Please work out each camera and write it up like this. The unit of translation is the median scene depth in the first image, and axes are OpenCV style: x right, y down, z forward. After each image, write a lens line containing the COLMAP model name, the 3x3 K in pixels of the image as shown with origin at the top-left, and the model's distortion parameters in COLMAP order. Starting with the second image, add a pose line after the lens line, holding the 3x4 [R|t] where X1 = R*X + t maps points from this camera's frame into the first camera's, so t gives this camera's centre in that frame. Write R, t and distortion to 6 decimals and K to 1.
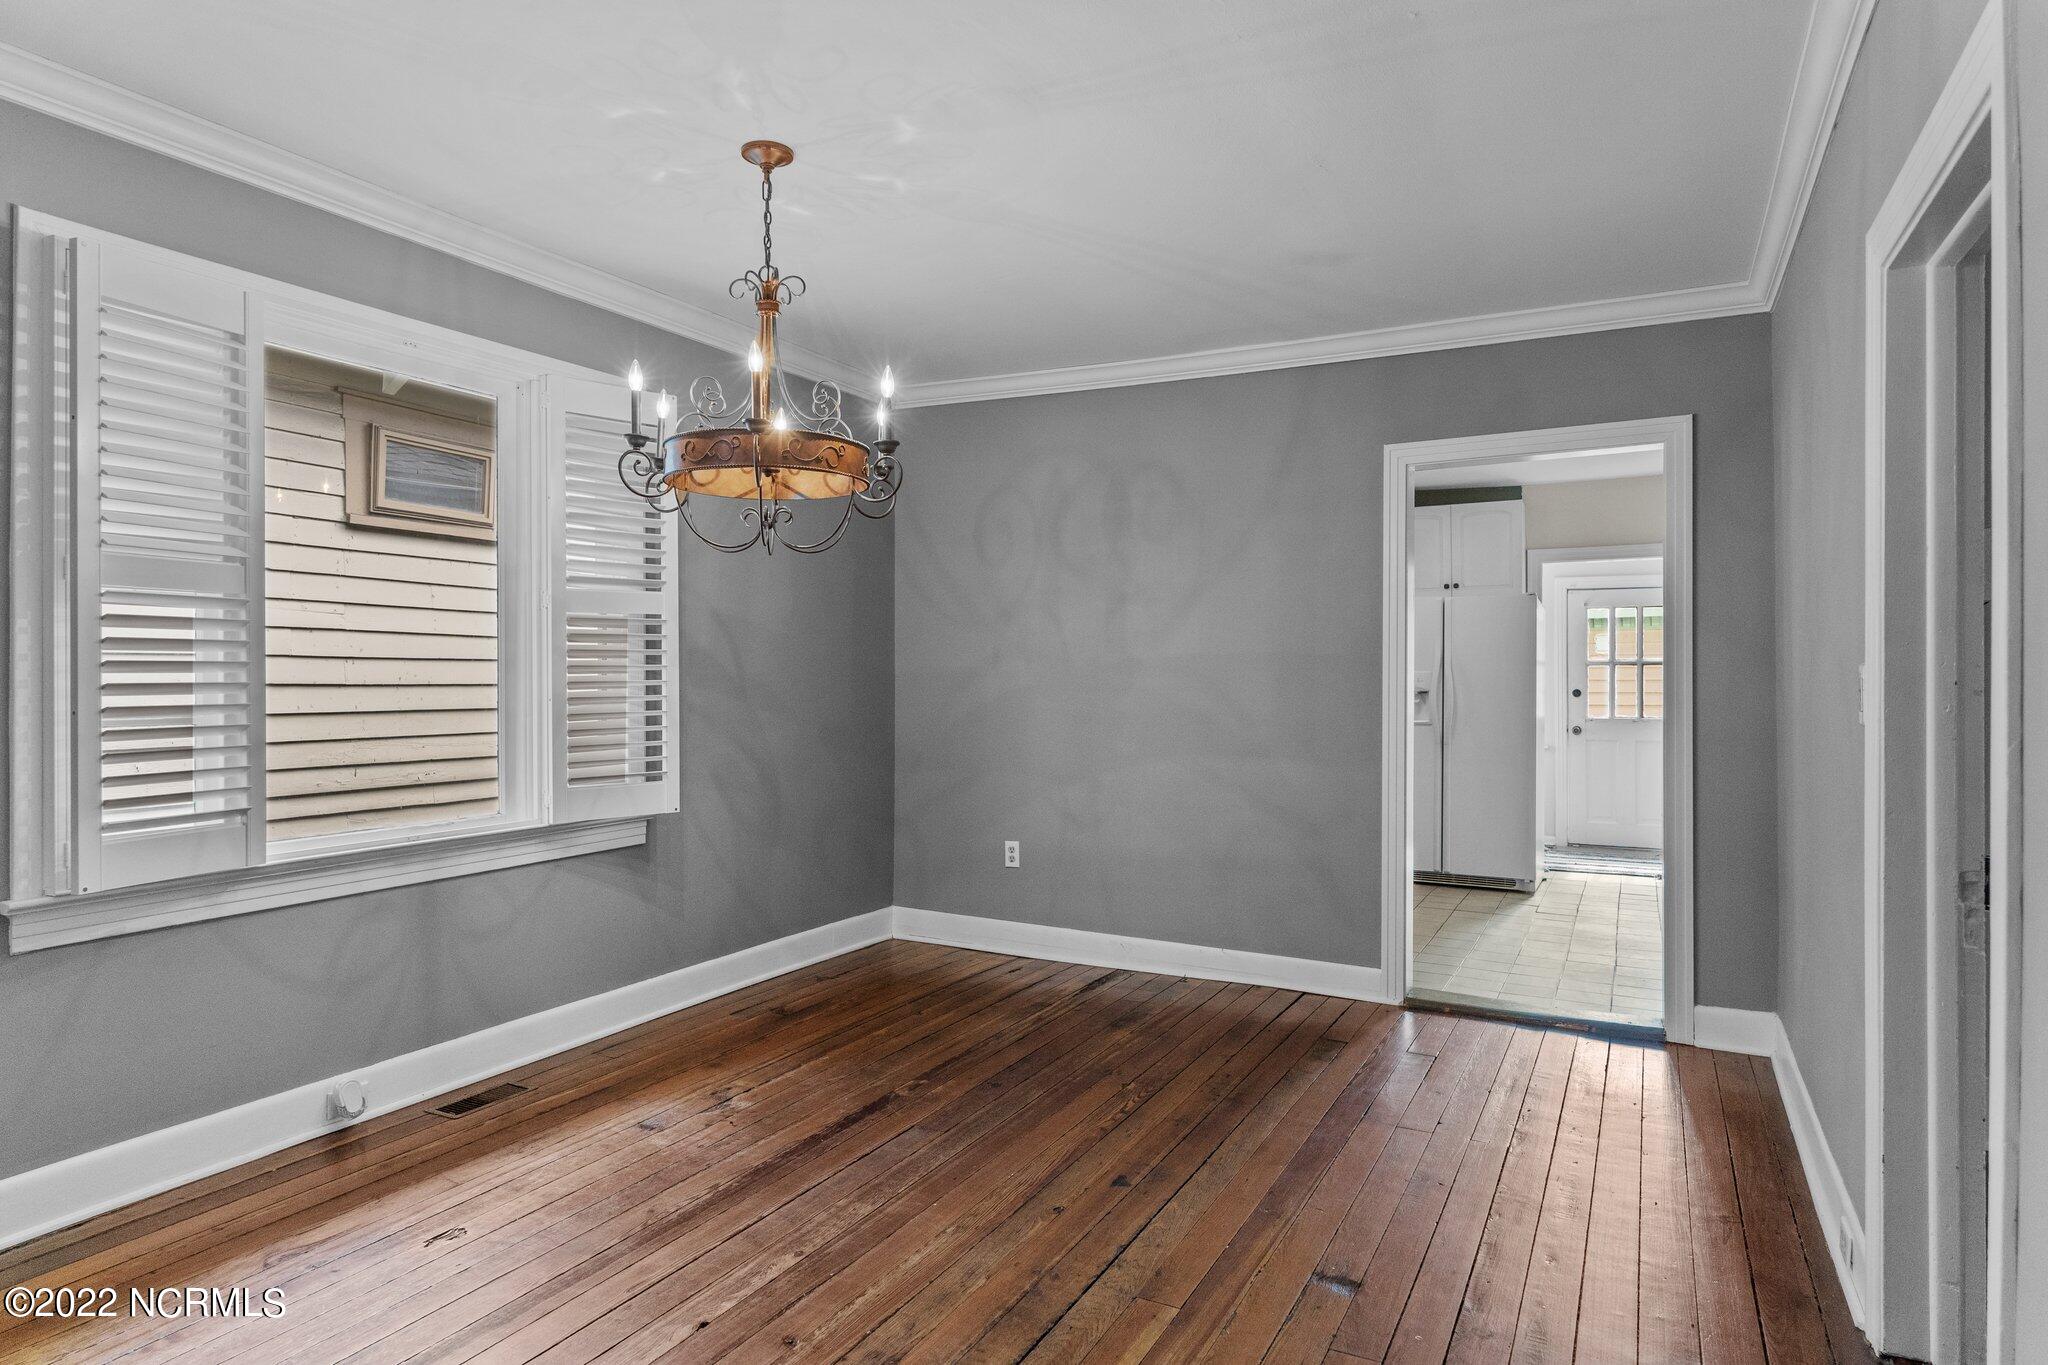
lens RADIAL K [[1145.9, 0, 1024.0], [0, 1145.9, 682.5], [0, 0, 1]] dist [0.000986, 0.000154]
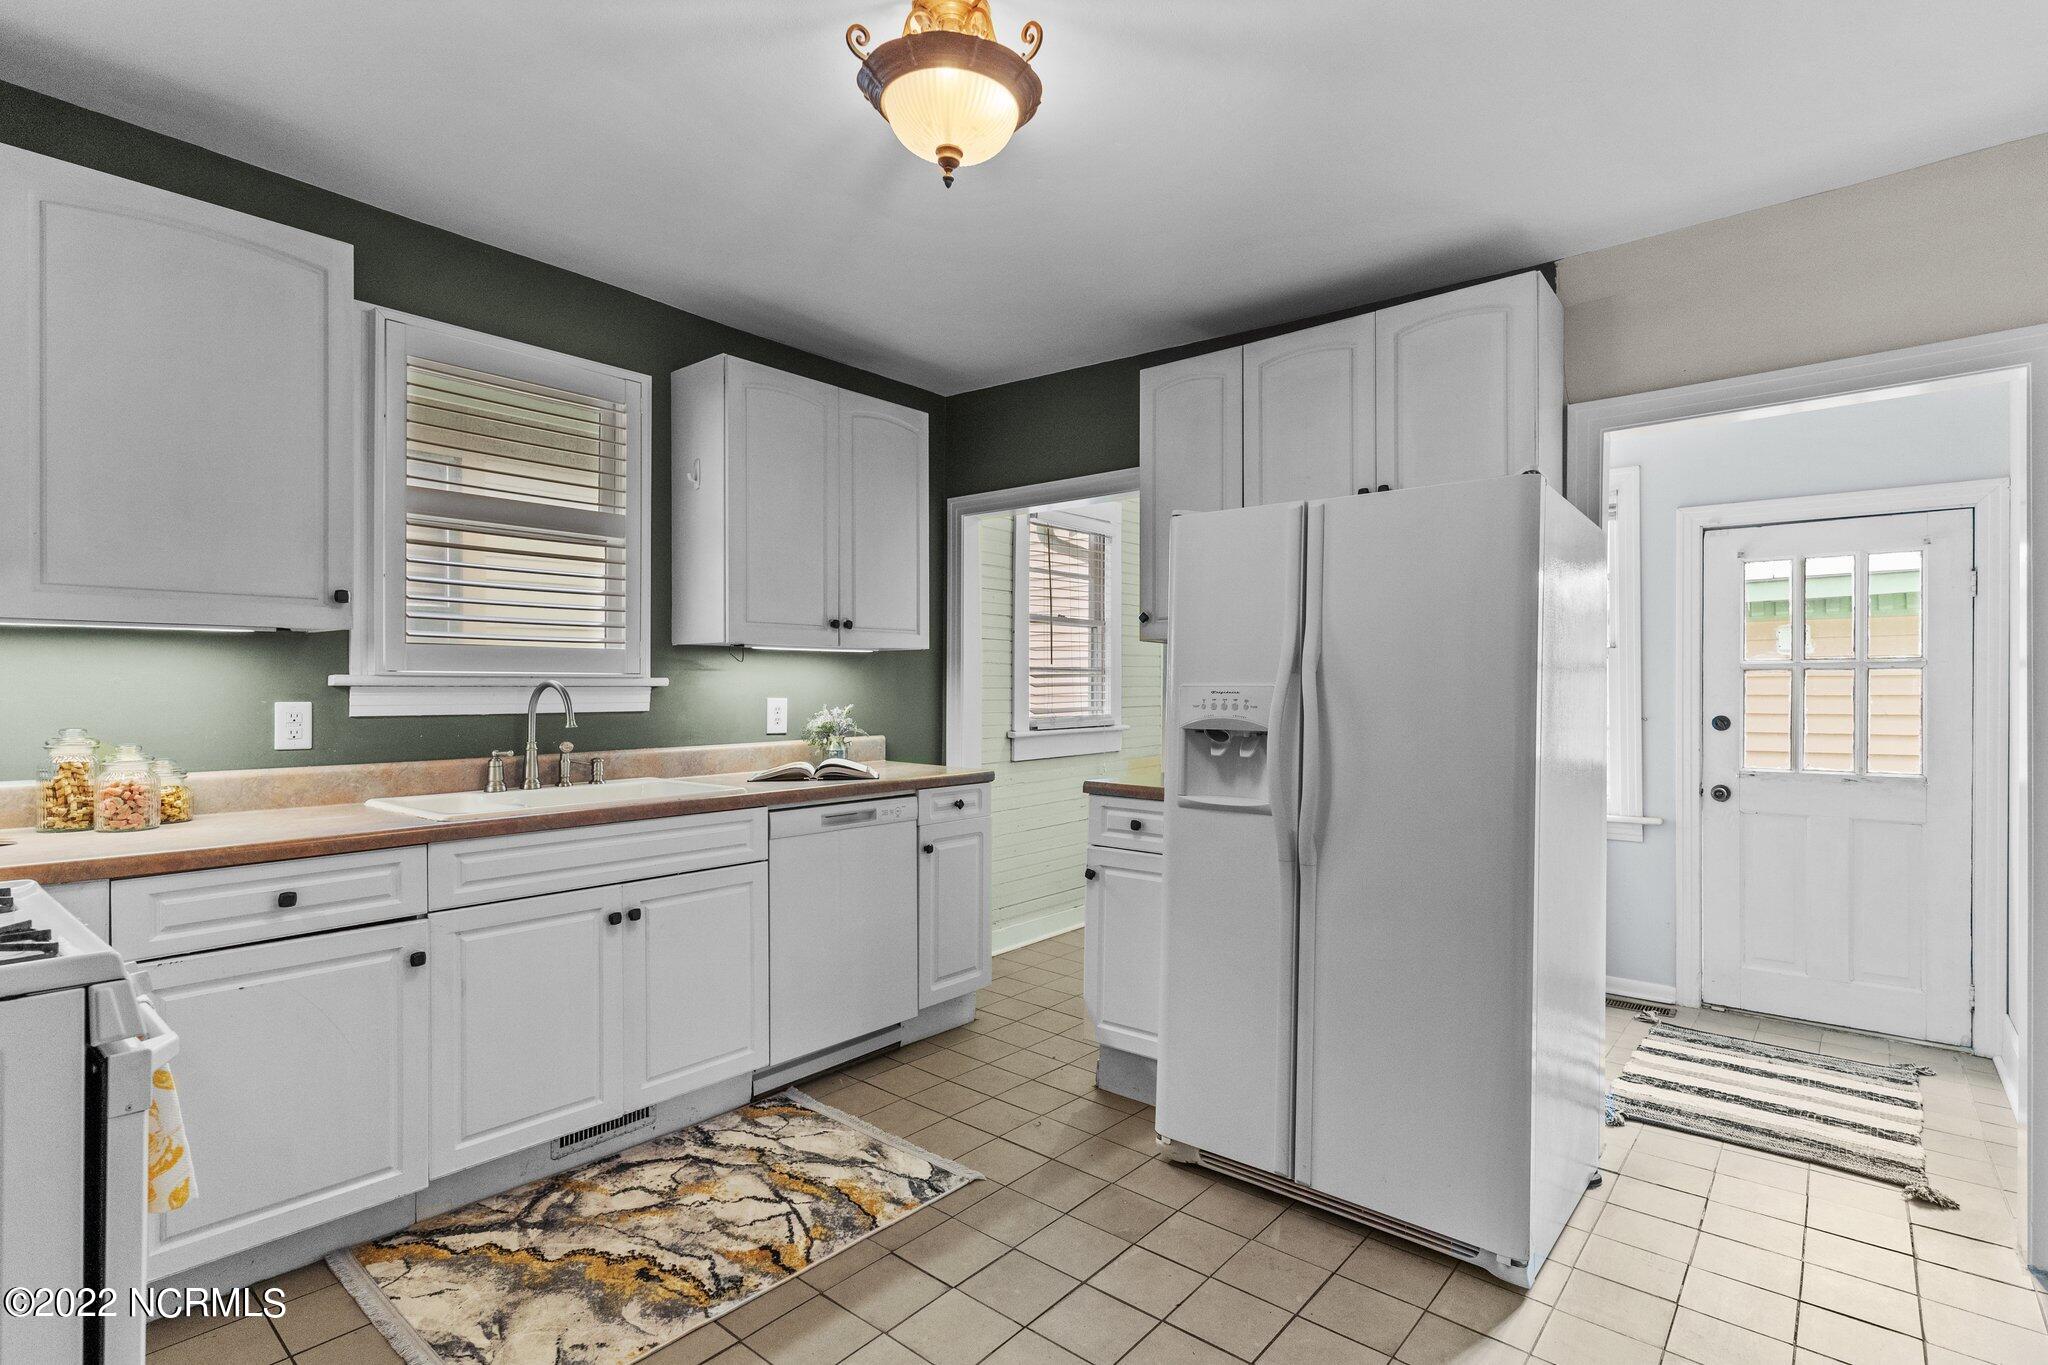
lens RADIAL K [[989.9, 0, 1031.2], [0, 989.9, 689.5], [0, 0, 1]] dist [-0.002090, -0.000363]
pose [[0.980312, 0.005052, -0.197391, 0.318797], [-0.004339, 0.999982, 0.004046, -0.008180], [0.197408, -0.003110, 0.980316, 0.600264]]
